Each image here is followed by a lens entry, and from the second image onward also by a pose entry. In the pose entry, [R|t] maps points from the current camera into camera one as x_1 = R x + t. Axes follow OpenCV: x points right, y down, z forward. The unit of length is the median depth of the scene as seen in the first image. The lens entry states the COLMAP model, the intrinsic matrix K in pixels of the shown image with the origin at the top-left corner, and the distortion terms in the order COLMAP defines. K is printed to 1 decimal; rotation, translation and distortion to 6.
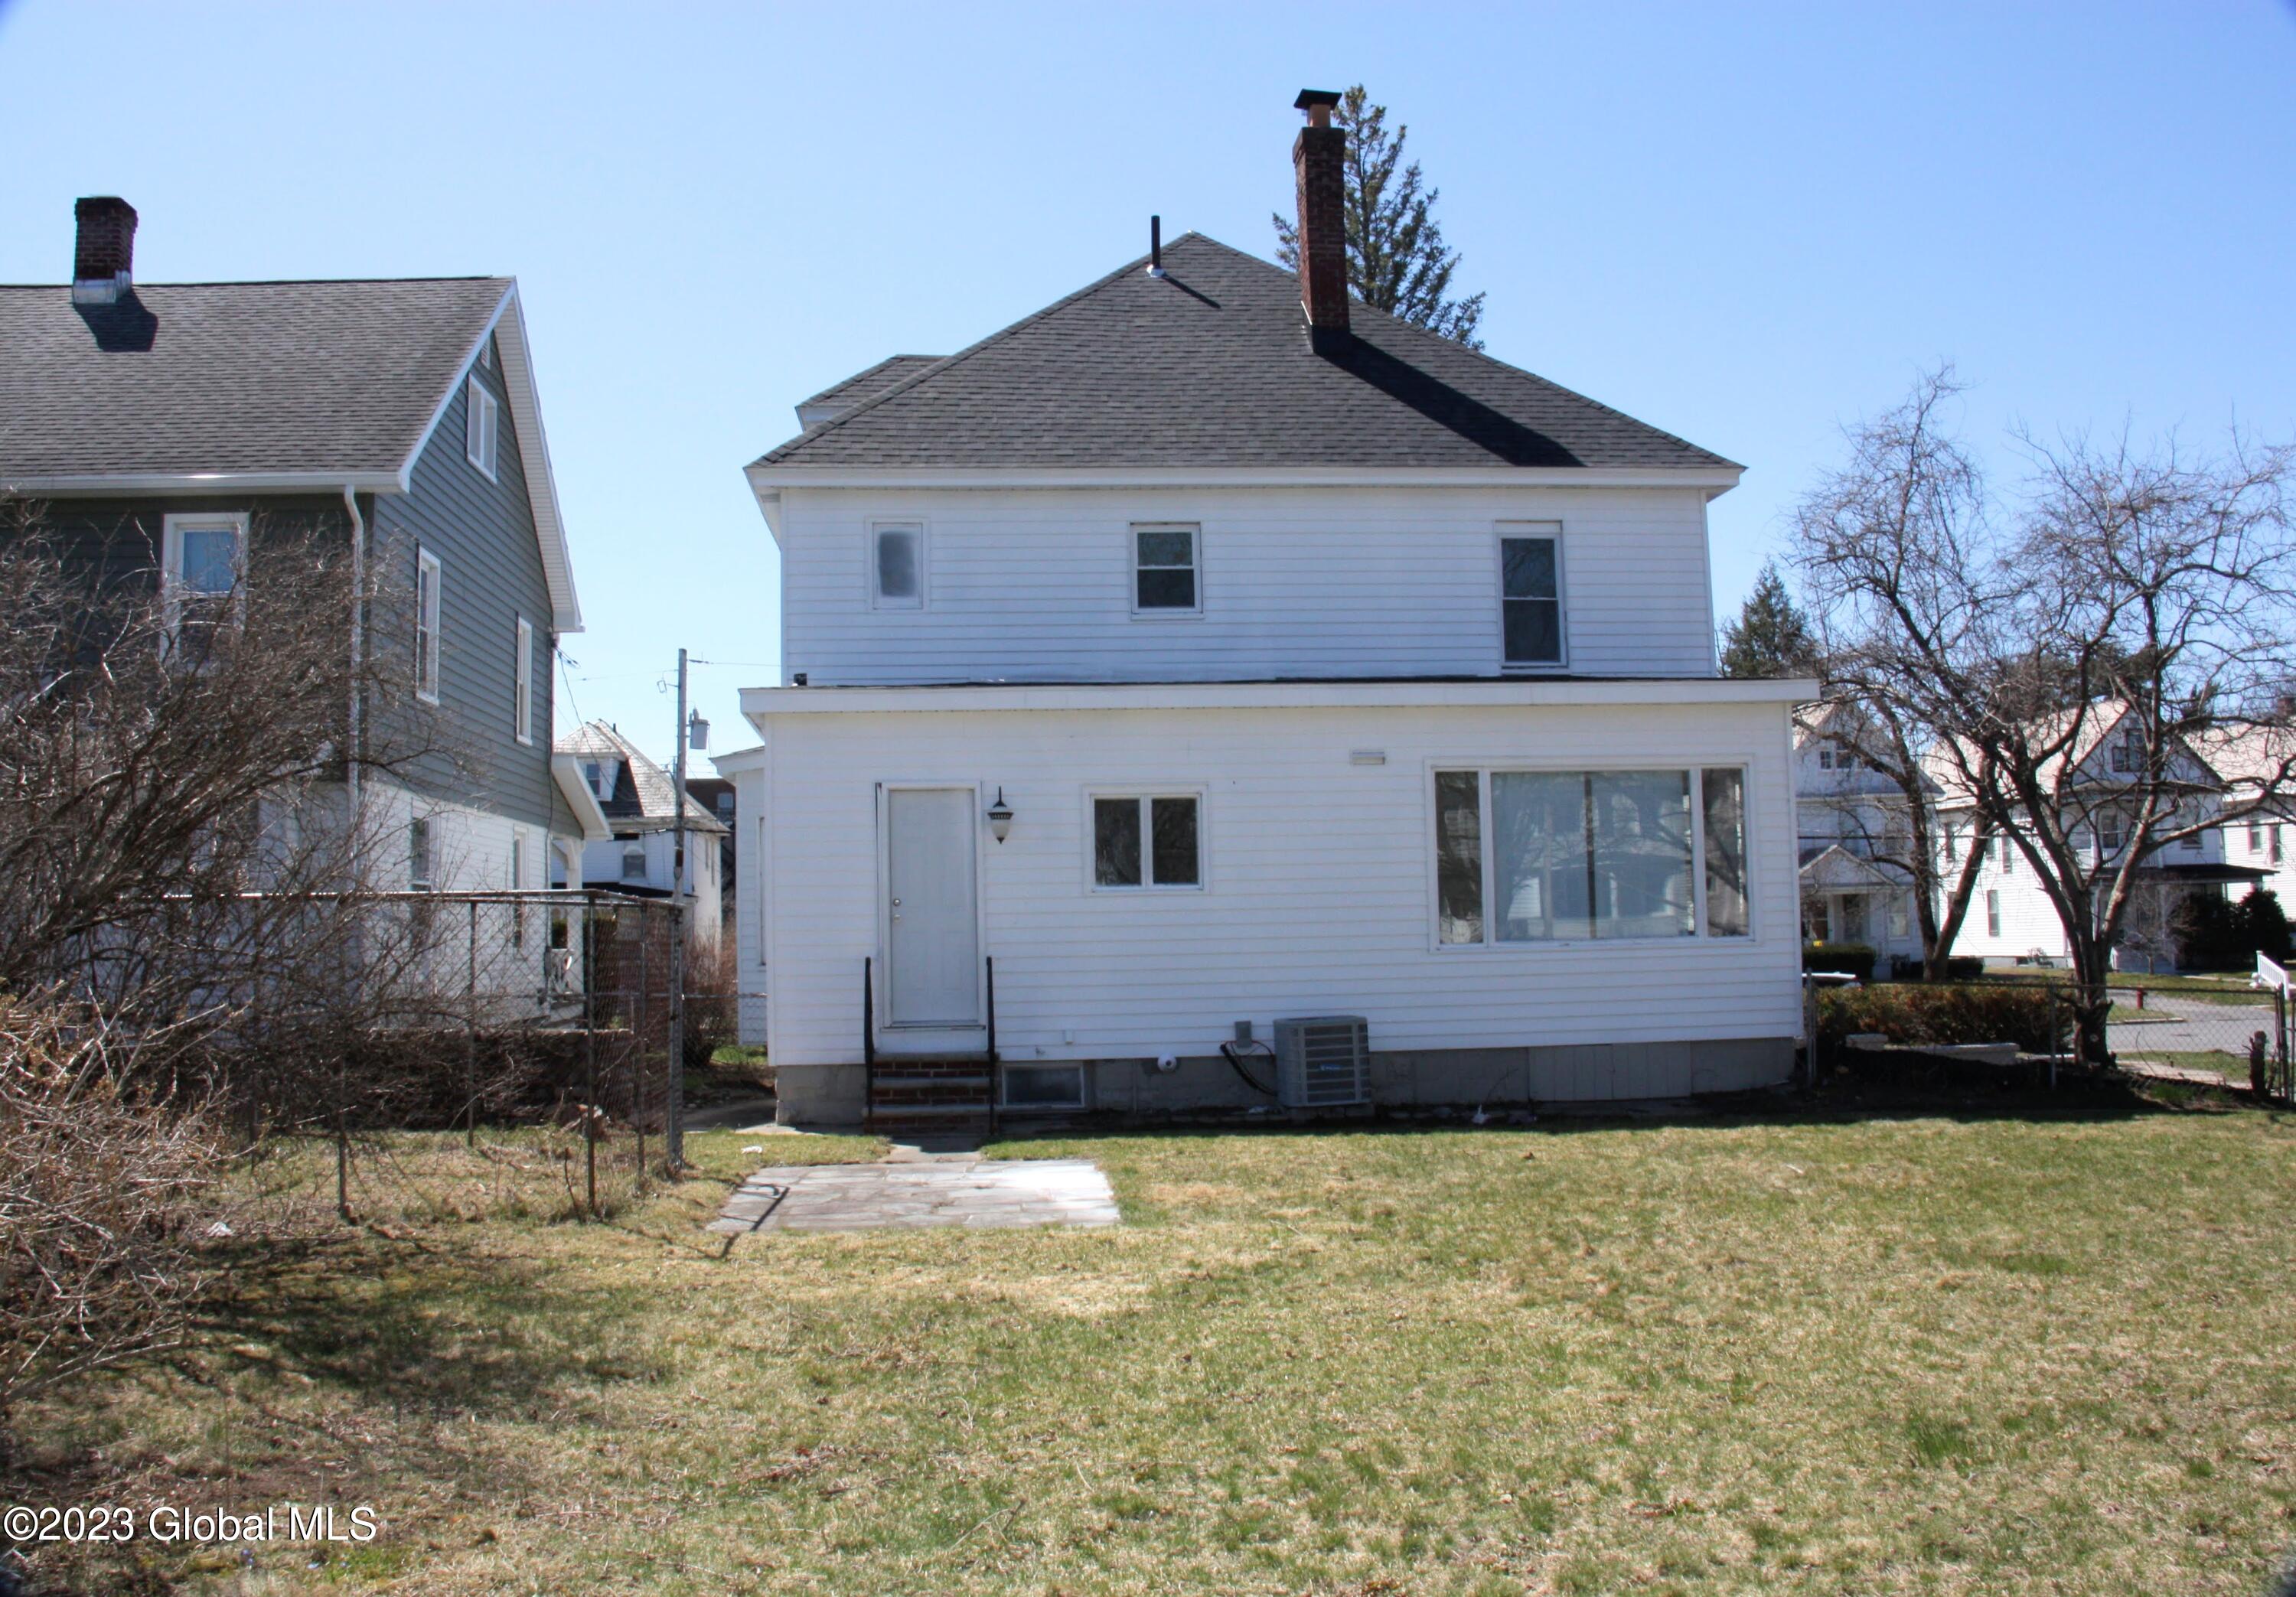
lens RADIAL K [[2032.3, 0, 1148.0], [0, 2032.3, 798.5], [0, 0, 1]] dist [-0.177319, 0.008640]
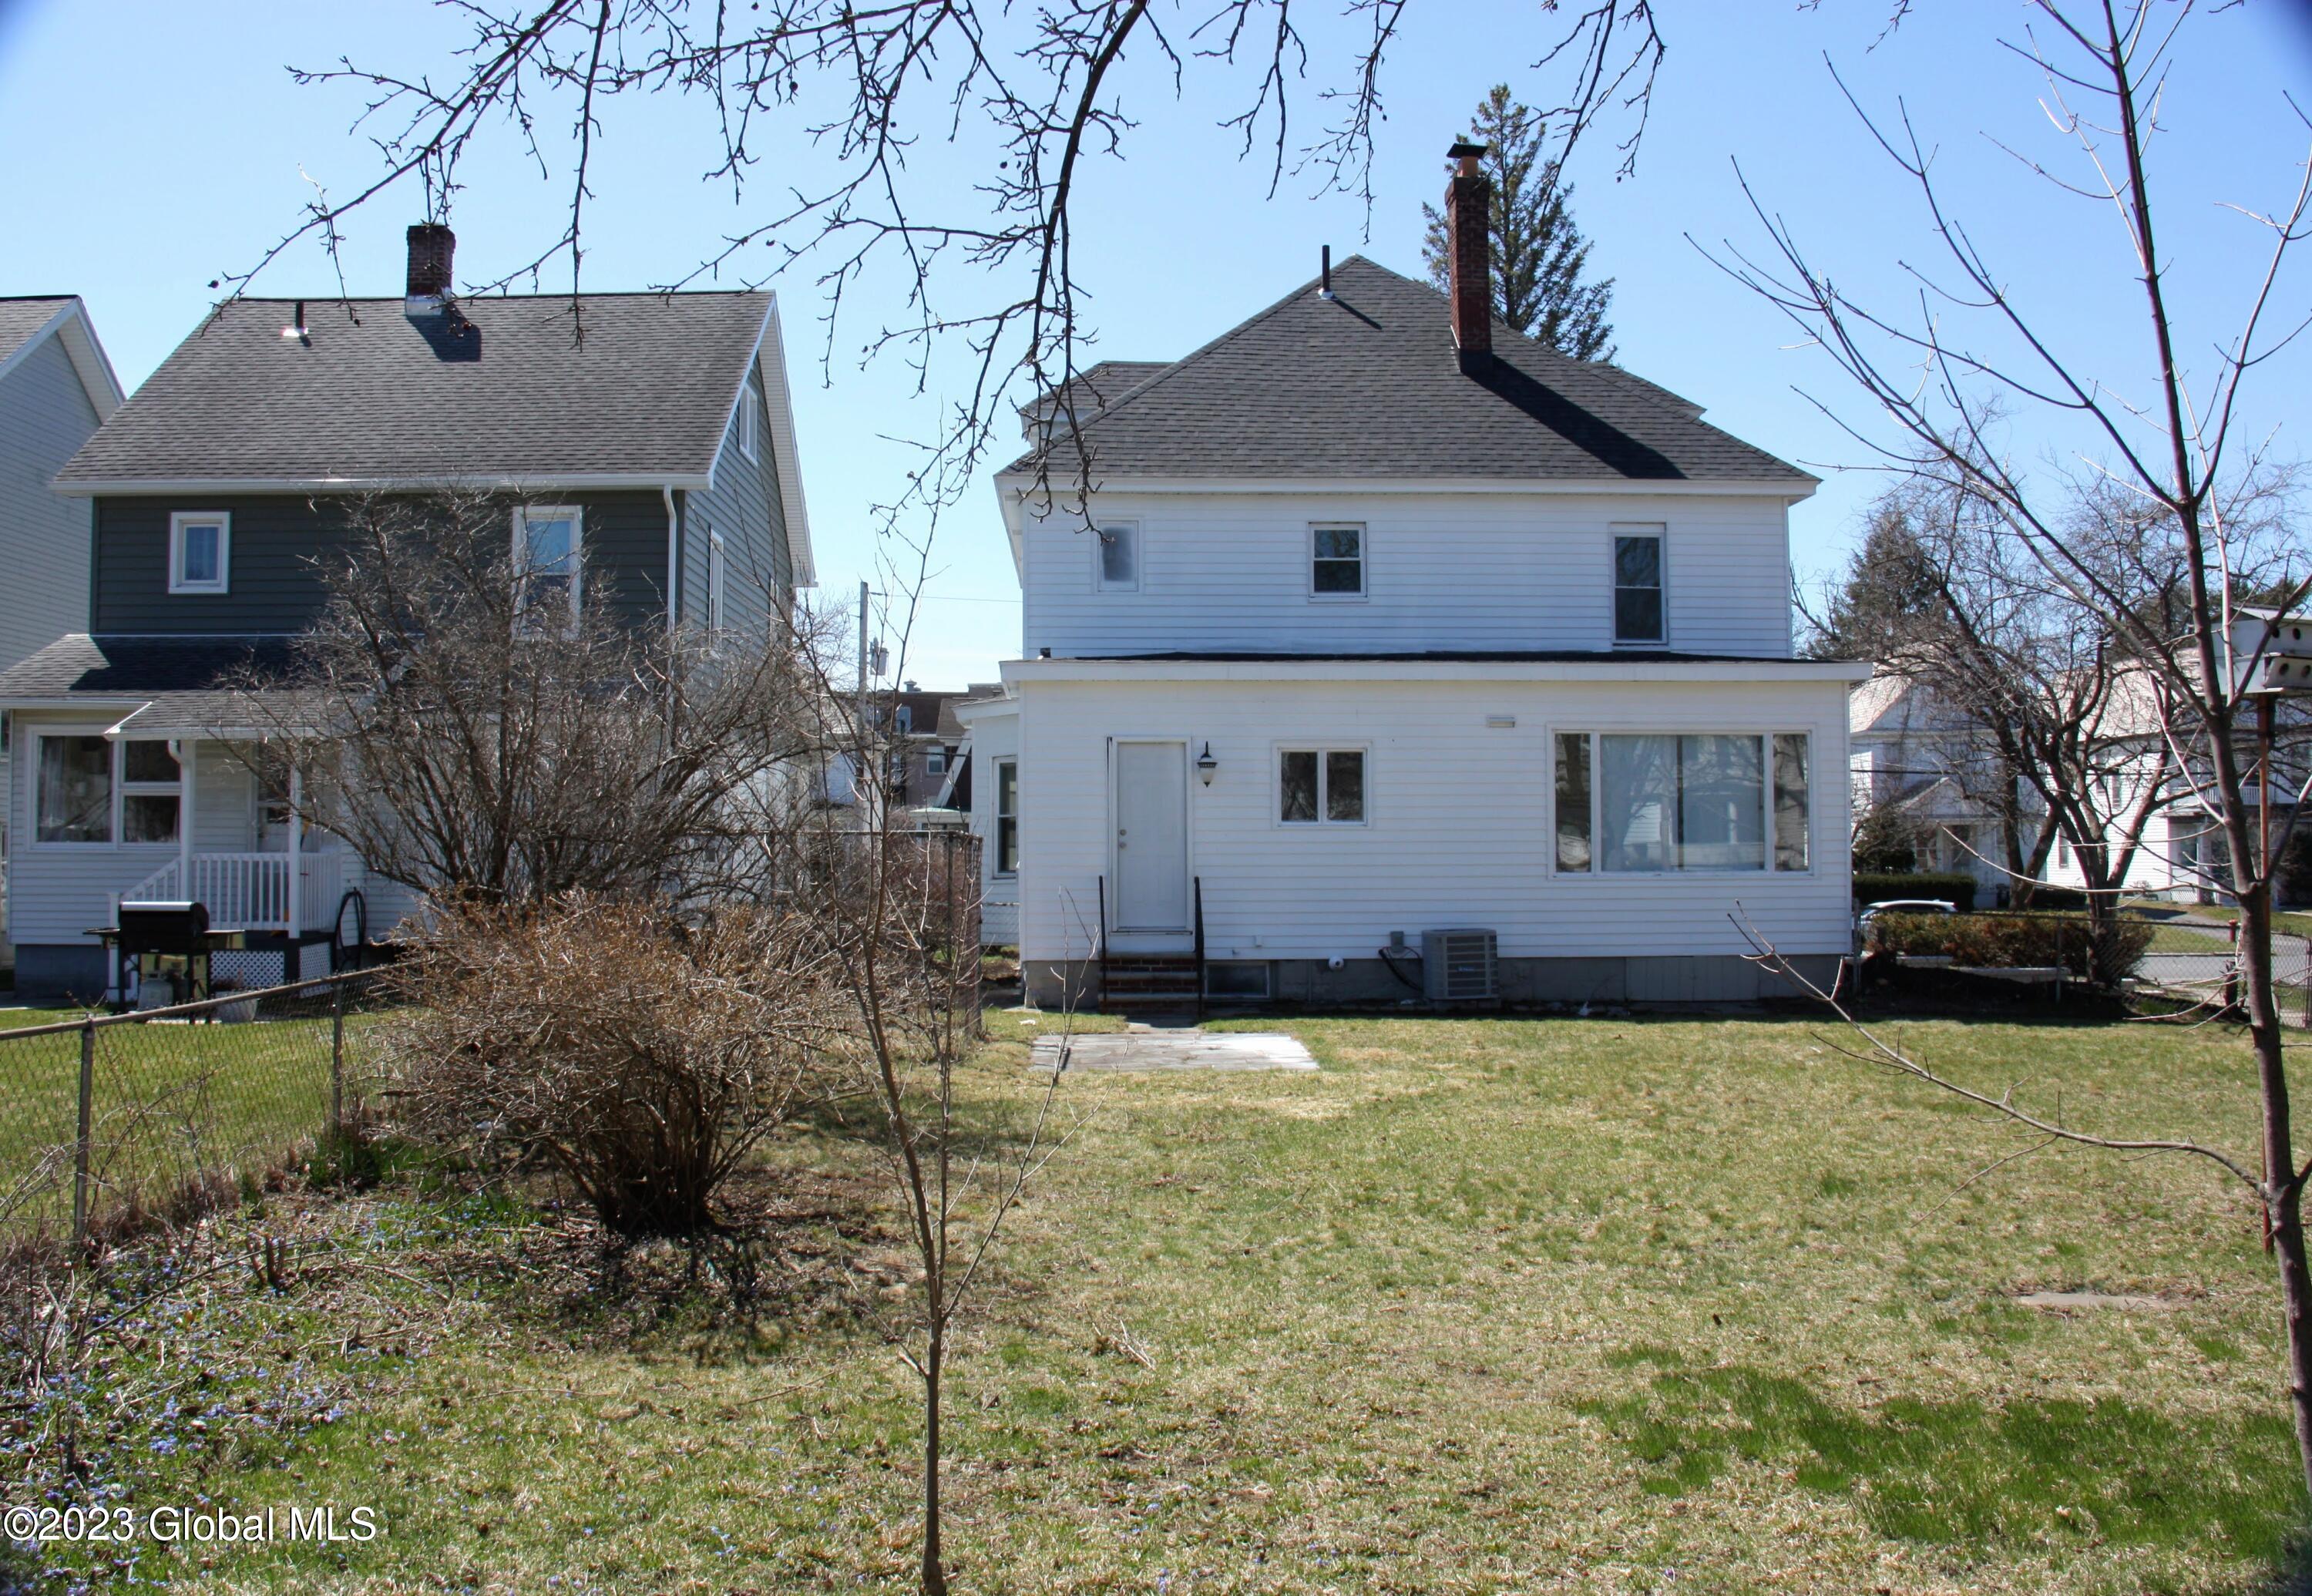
lens RADIAL K [[2041.0, 0, 1156.0], [0, 2041.0, 798.0], [0, 0, 1]] dist [-0.150303, 0.144338]
pose [[0.998224, 0.014942, -0.057665, -0.027629], [-0.012385, 0.998935, 0.044439, -0.023978], [0.058268, -0.043646, 0.997346, -0.235365]]
